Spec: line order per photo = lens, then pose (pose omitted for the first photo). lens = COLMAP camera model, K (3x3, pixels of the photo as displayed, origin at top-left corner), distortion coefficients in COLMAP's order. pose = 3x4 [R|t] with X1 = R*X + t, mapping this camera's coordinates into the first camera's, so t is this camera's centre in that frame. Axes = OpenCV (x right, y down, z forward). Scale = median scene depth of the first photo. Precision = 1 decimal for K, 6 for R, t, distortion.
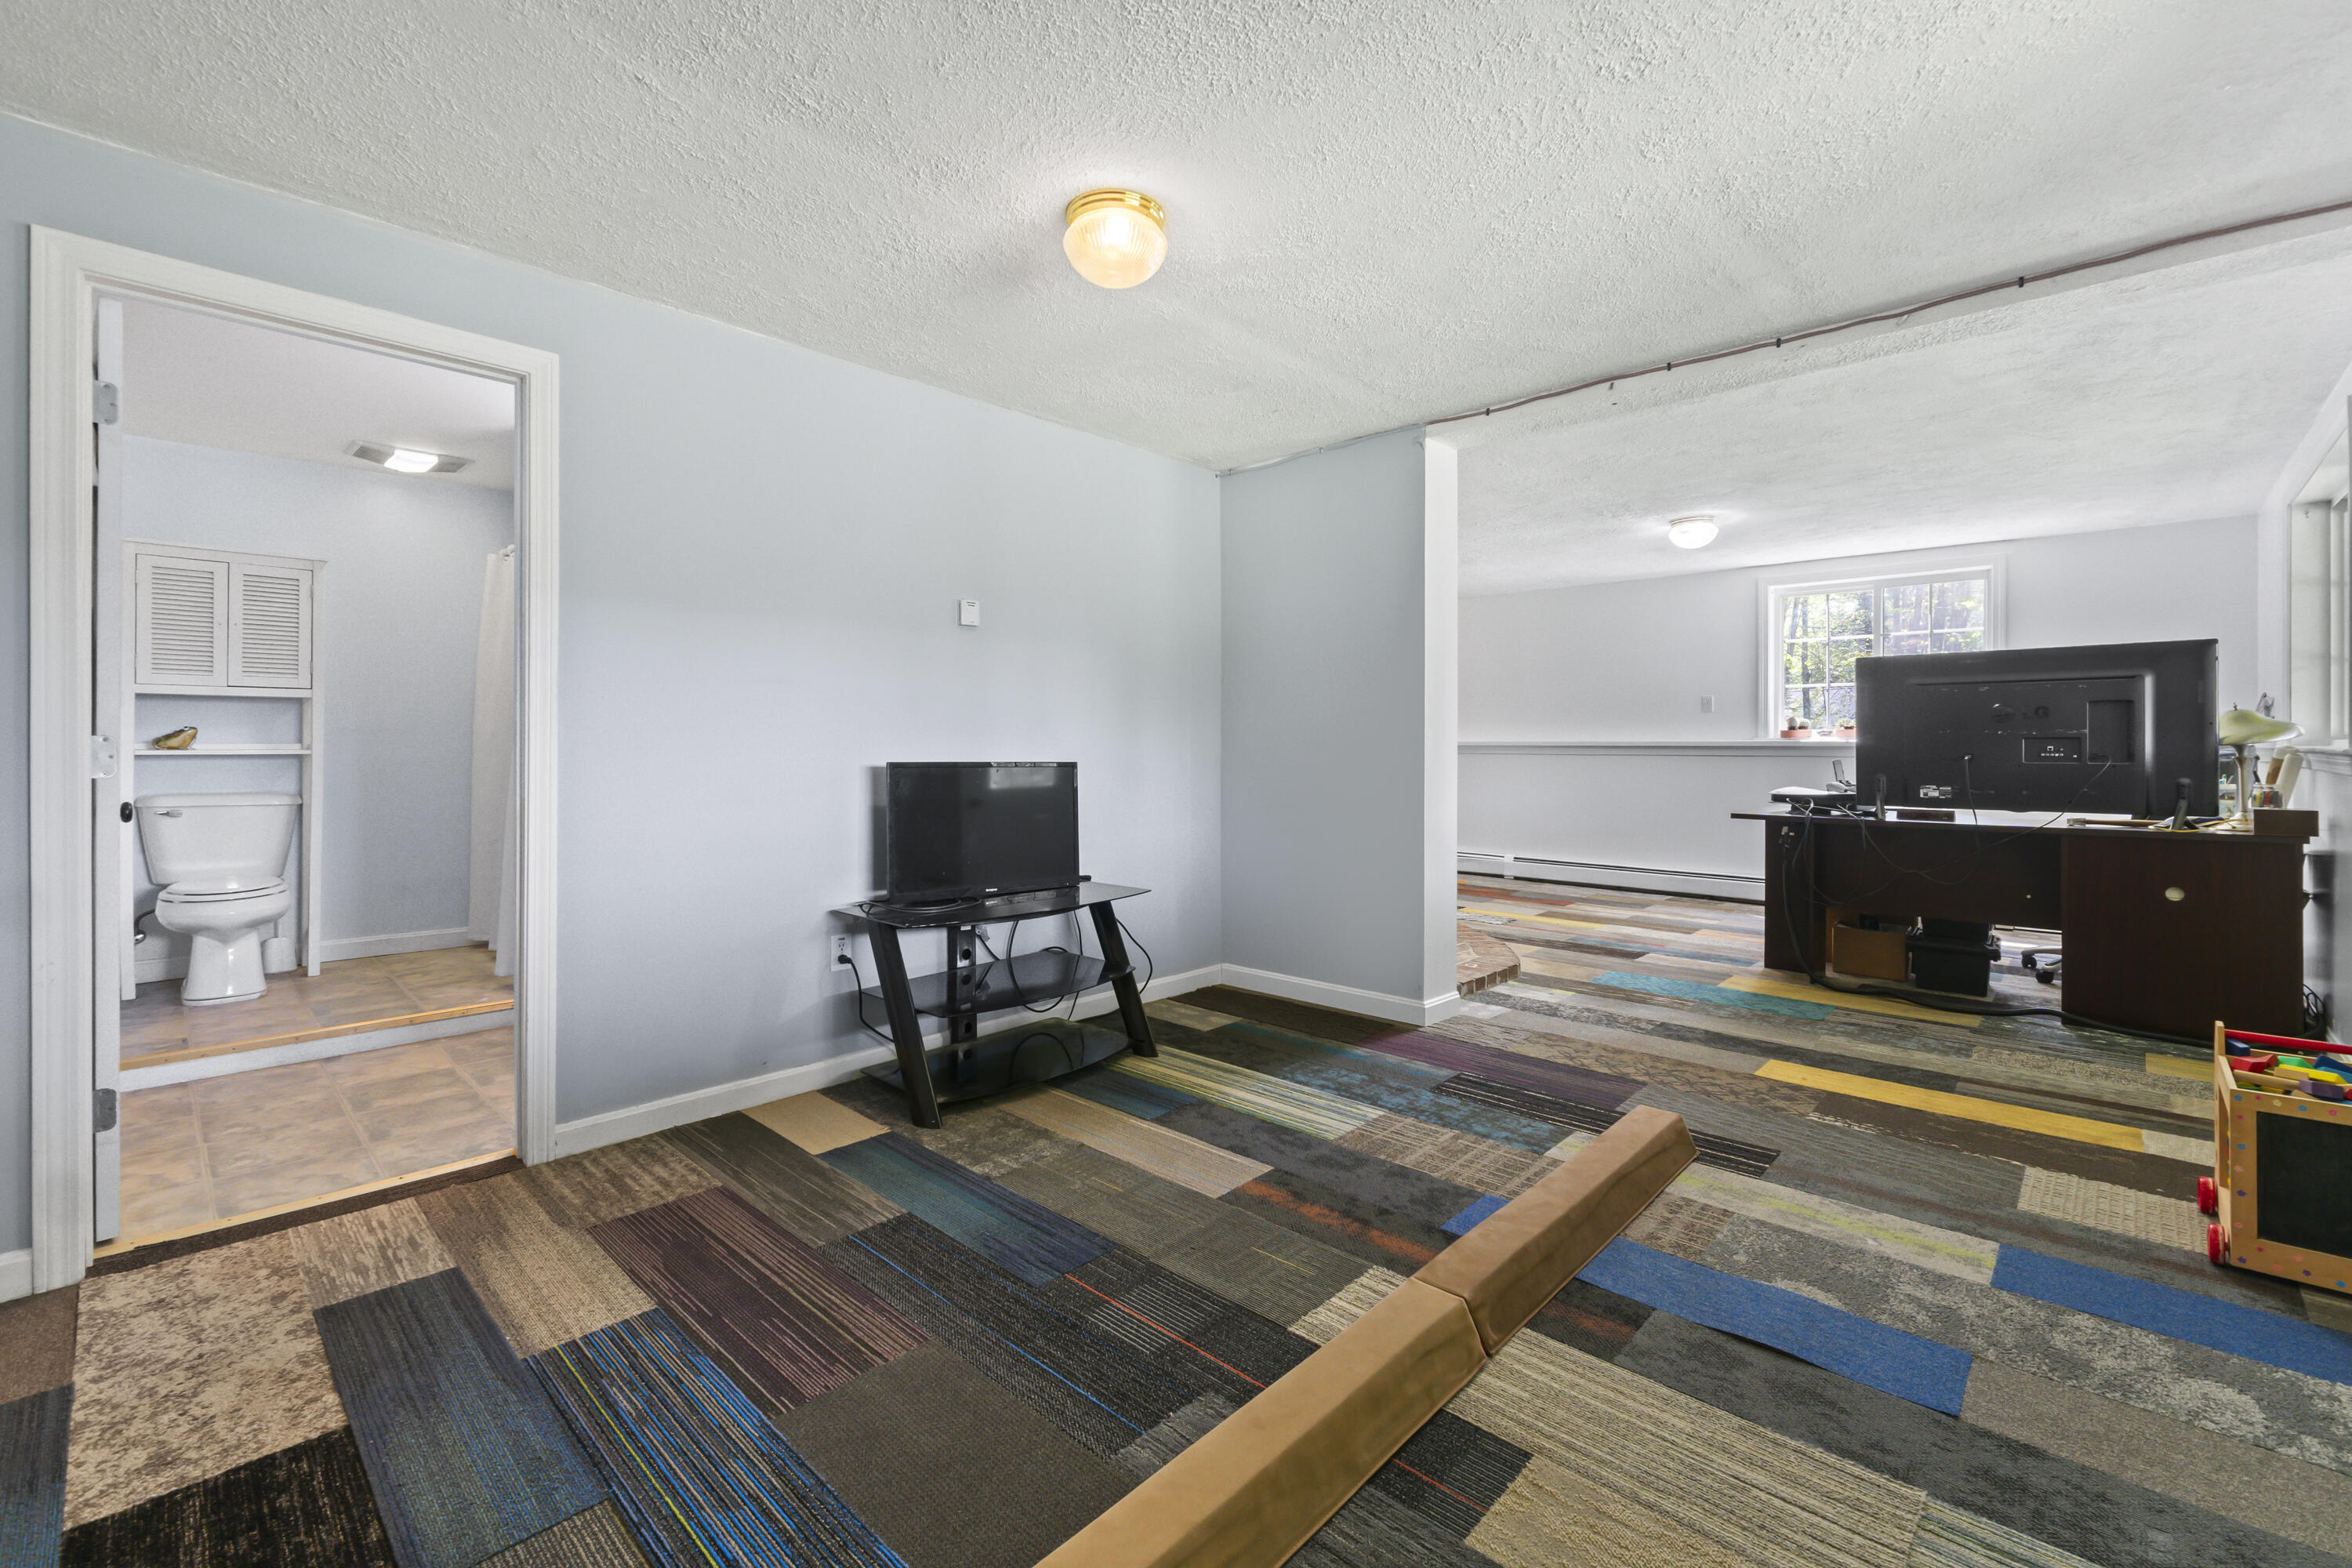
lens RADIAL K [[989.5, 0, 1182.1], [0, 989.5, 742.5], [0, 0, 1]] dist [-0.010634, -0.000350]
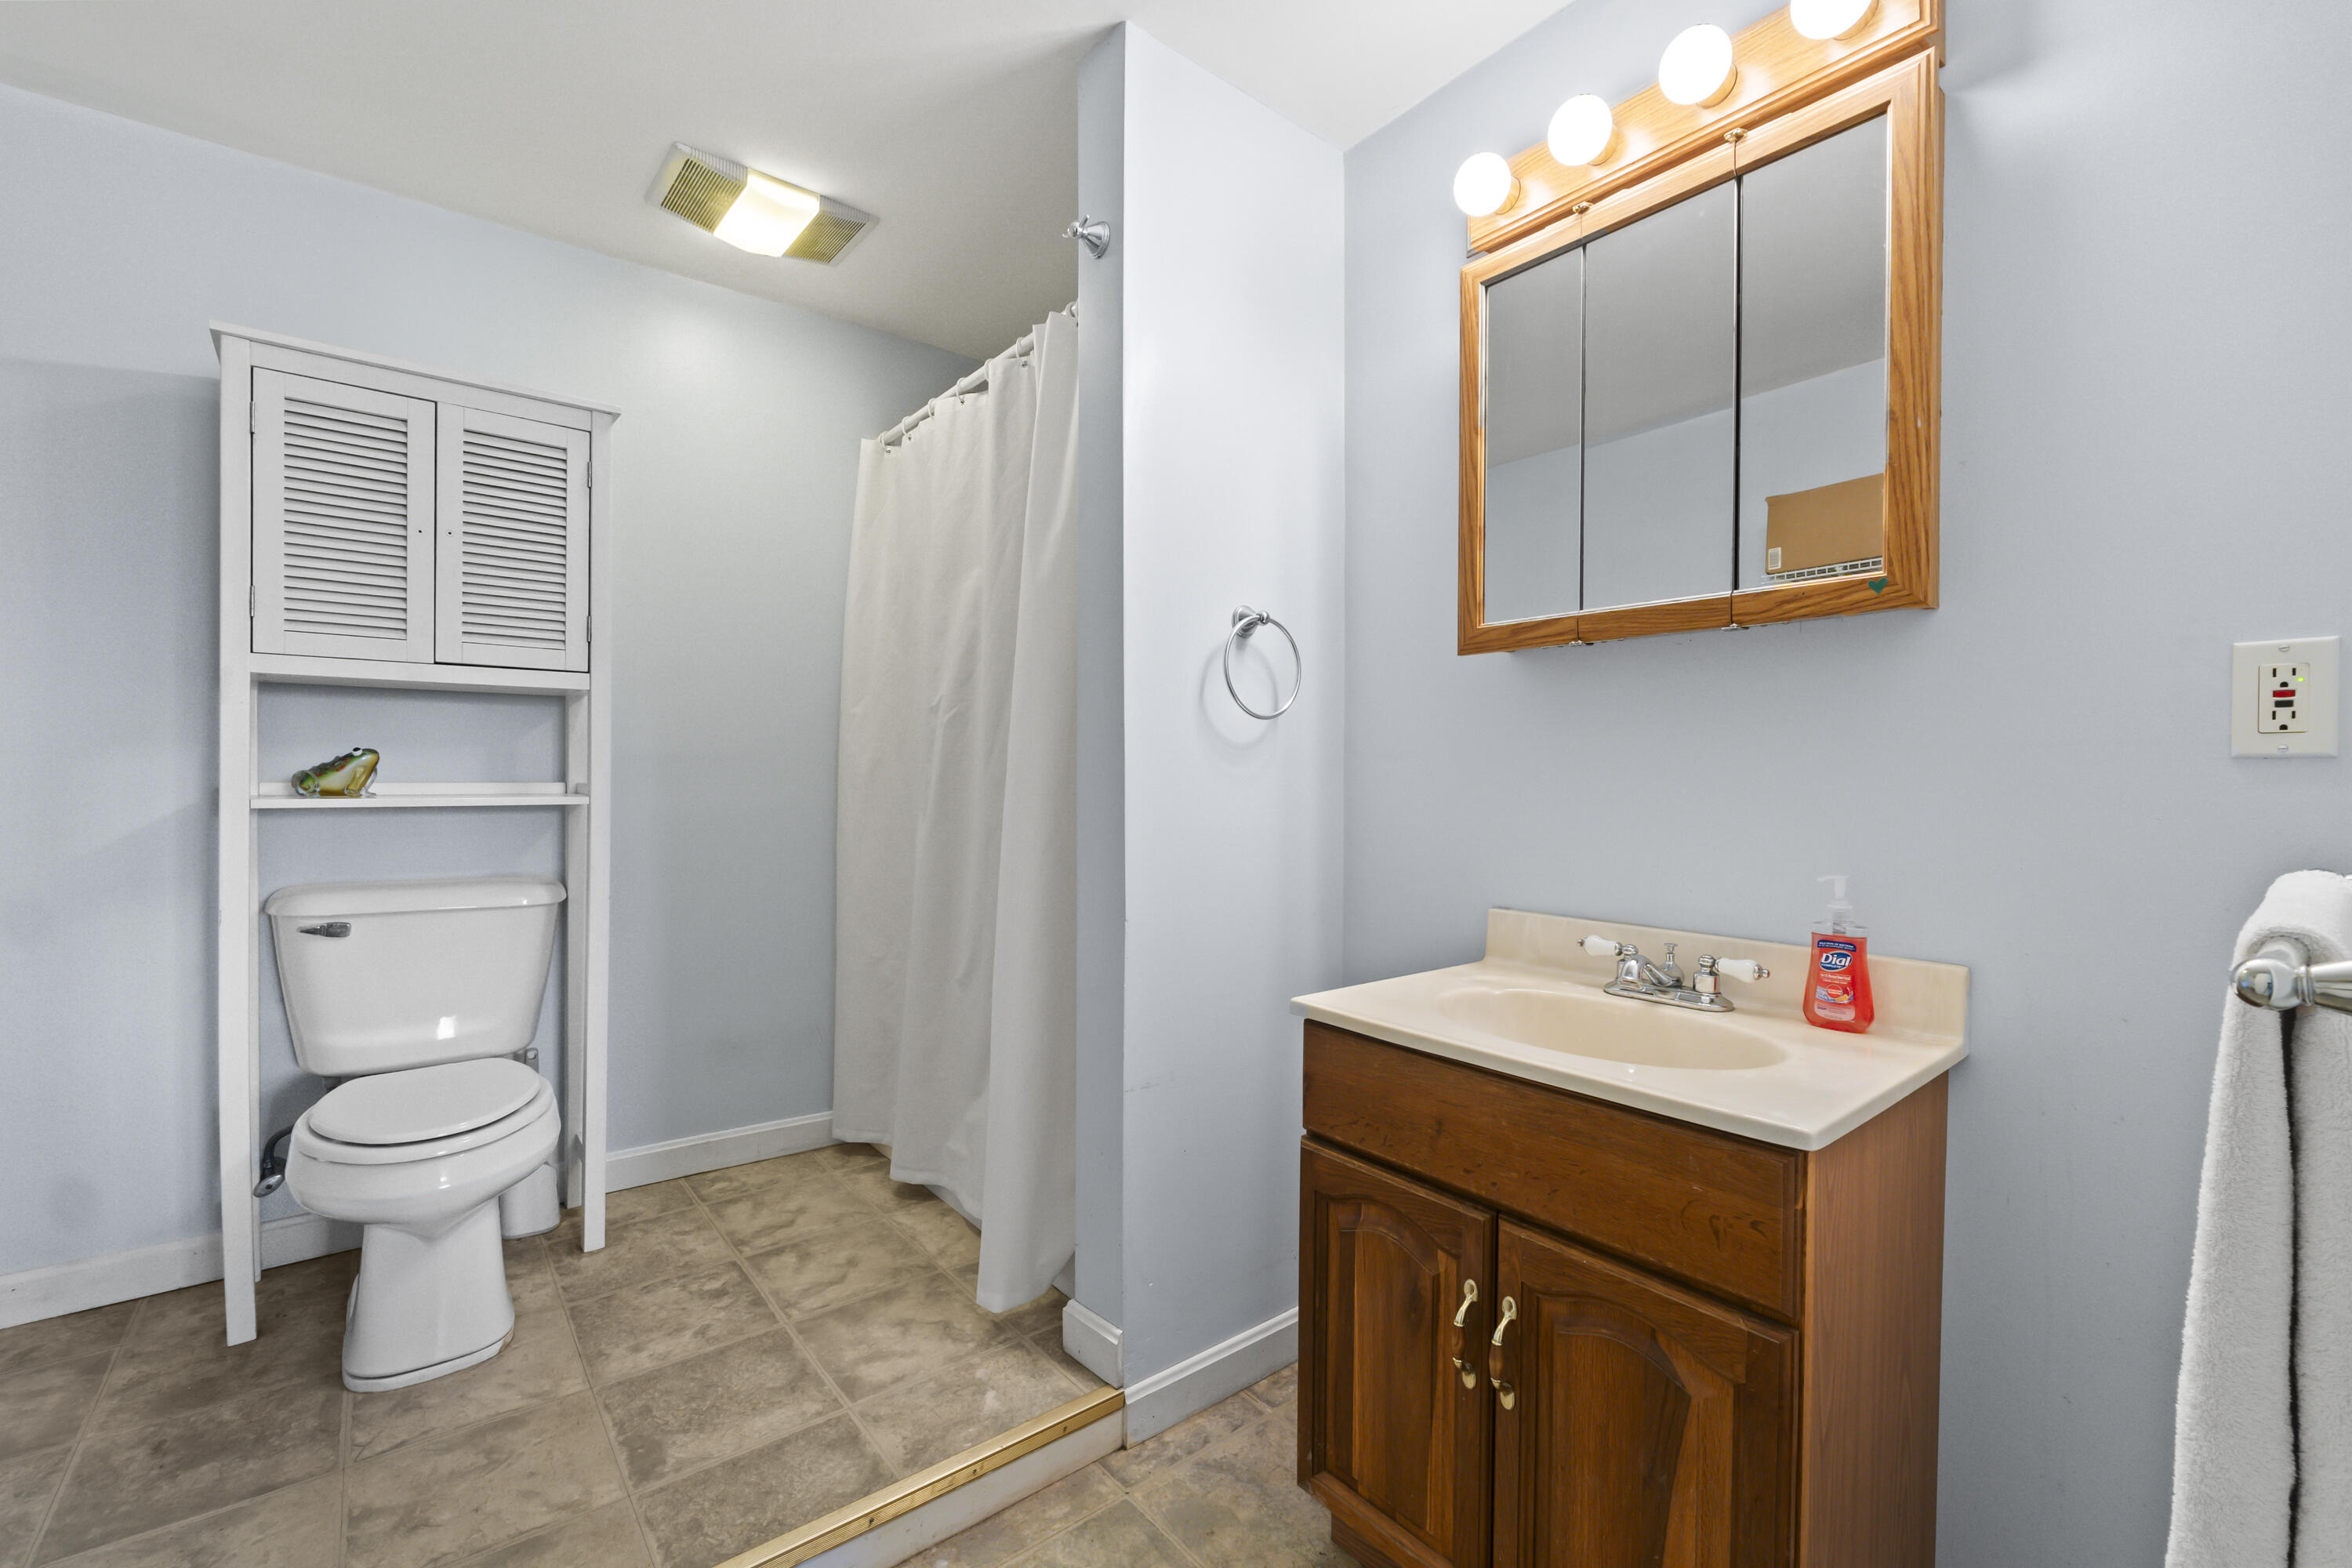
lens RADIAL K [[989.5, 0, 1175.8], [0, 989.5, 784.0], [0, 0, 1]] dist [-0.010634, -0.000350]
pose [[0.990734, 0.005628, -0.135697, -0.526313], [-0.004227, 0.999935, 0.010613, -0.005471], [0.135748, -0.009941, 0.990694, 0.547565]]
